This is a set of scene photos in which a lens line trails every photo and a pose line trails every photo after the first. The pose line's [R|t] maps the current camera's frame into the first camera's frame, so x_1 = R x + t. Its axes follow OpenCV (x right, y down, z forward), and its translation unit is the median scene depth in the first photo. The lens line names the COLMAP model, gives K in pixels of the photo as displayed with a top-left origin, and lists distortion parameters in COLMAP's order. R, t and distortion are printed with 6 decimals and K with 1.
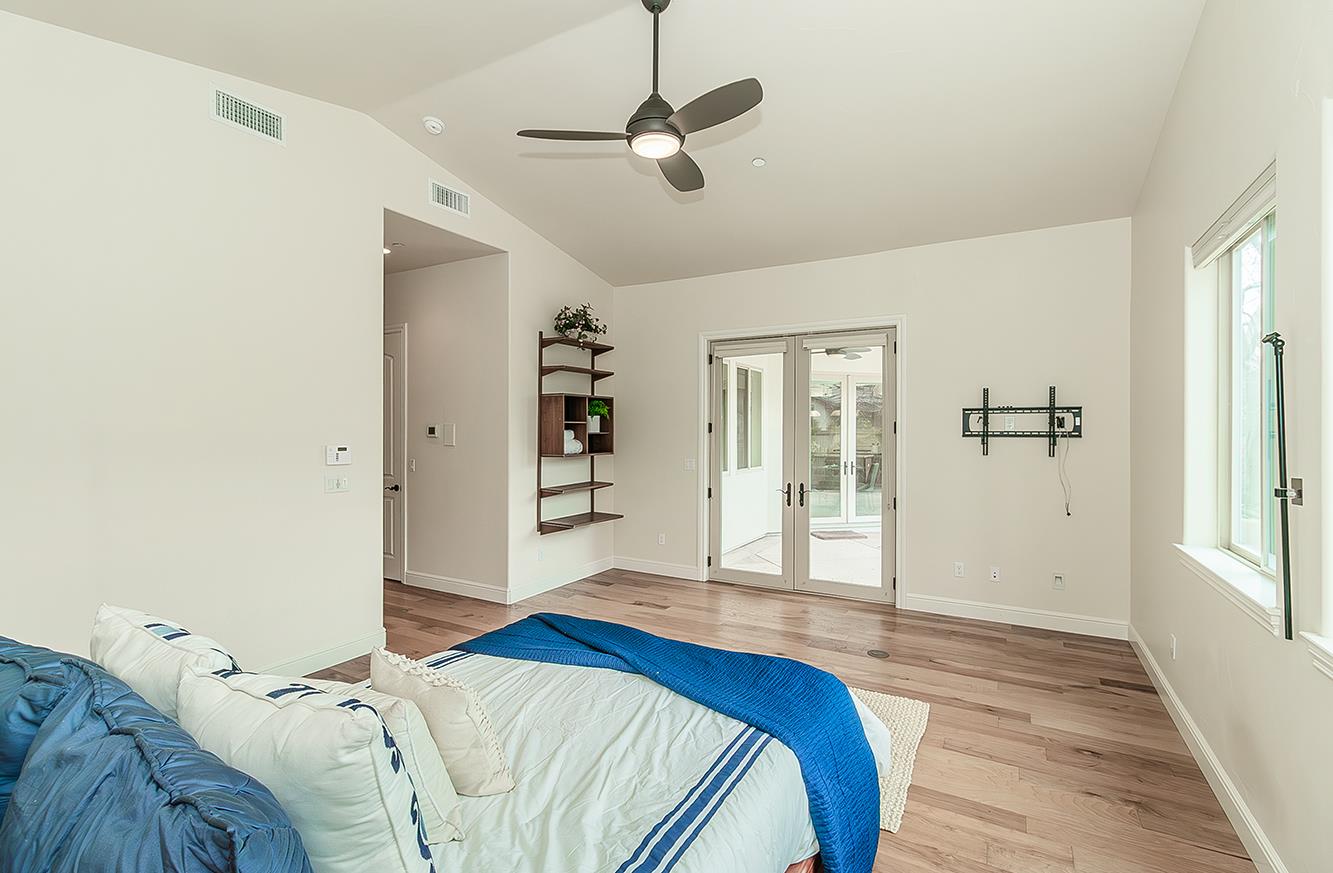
lens RADIAL K [[603.1, 0, 661.7], [0, 603.1, 427.2], [0, 0, 1]] dist [0.003380, 0.000267]
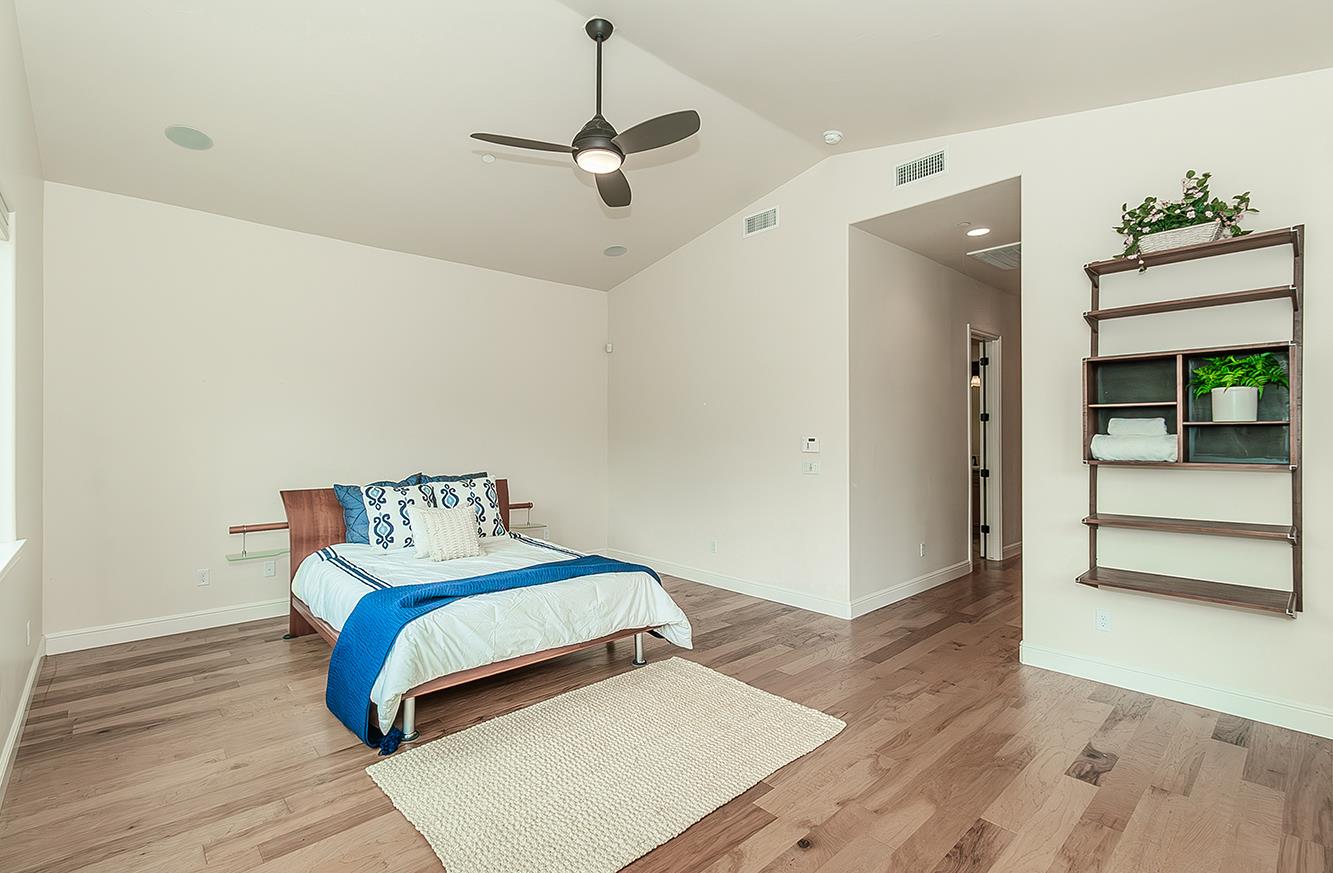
lens RADIAL K [[603.1, 0, 661.7], [0, 603.1, 427.2], [0, 0, 1]] dist [0.003380, 0.000267]
pose [[-0.307132, -0.015149, -0.951546, 0.696843], [0.007386, 0.999805, -0.018301, 0.028421], [0.951638, -0.012649, -0.306960, 1.005059]]
